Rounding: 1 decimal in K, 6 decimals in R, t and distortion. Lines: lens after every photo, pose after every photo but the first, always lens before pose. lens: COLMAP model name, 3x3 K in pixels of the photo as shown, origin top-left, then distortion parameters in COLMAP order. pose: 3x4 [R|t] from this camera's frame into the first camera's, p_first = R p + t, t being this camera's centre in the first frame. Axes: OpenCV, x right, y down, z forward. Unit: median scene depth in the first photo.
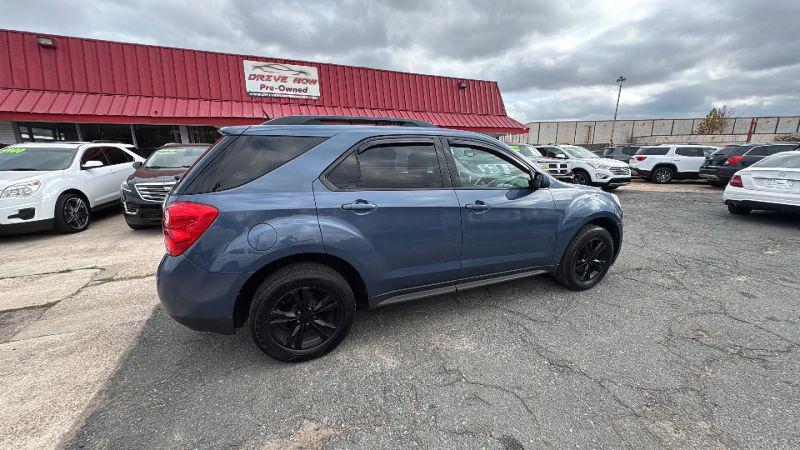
lens RADIAL K [[306.0, 0, 400.2], [0, 306.0, 229.6], [0, 0, 1]] dist [0.000575, 0.000110]
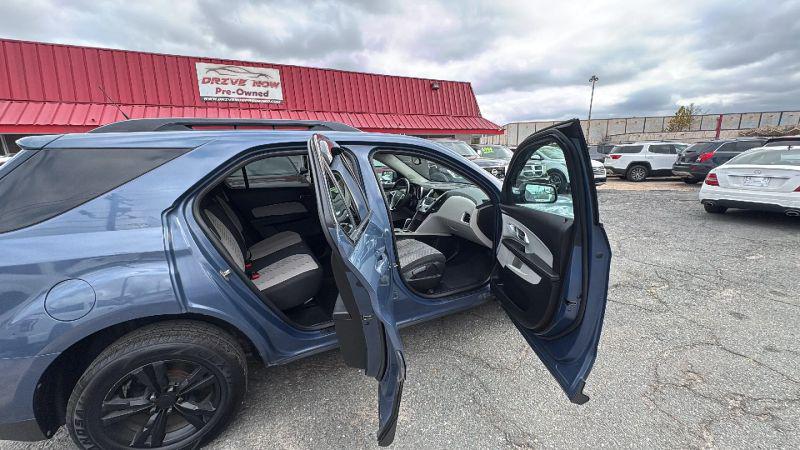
lens RADIAL K [[306.0, 0, 402.0], [0, 306.0, 226.6], [0, 0, 1]] dist [0.000575, 0.000110]
pose [[0.998151, -0.036289, 0.048770, 0.045146], [0.037161, 0.999163, -0.017093, -0.017819], [-0.048109, 0.018874, 0.998664, 0.052786]]
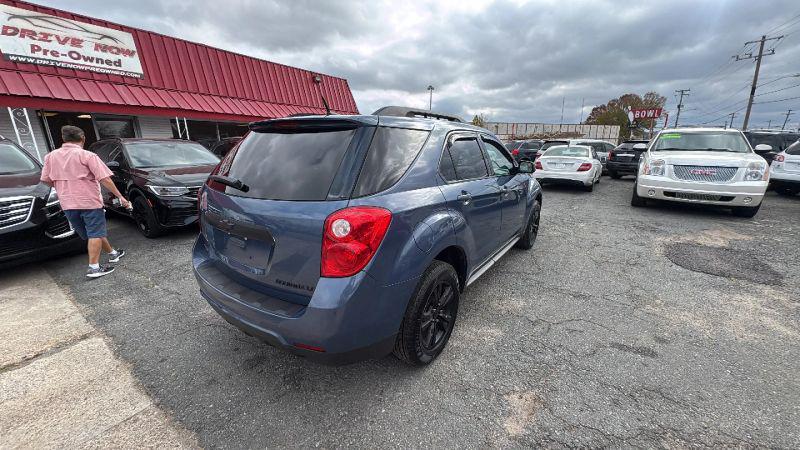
lens RADIAL K [[306.0, 0, 403.5], [0, 306.0, 229.2], [0, 0, 1]] dist [0.000575, 0.000110]
pose [[0.841260, -0.144541, 0.520950, -0.180375], [0.138678, 0.989050, 0.050472, -0.009759], [-0.522541, 0.029784, 0.852094, 0.042694]]
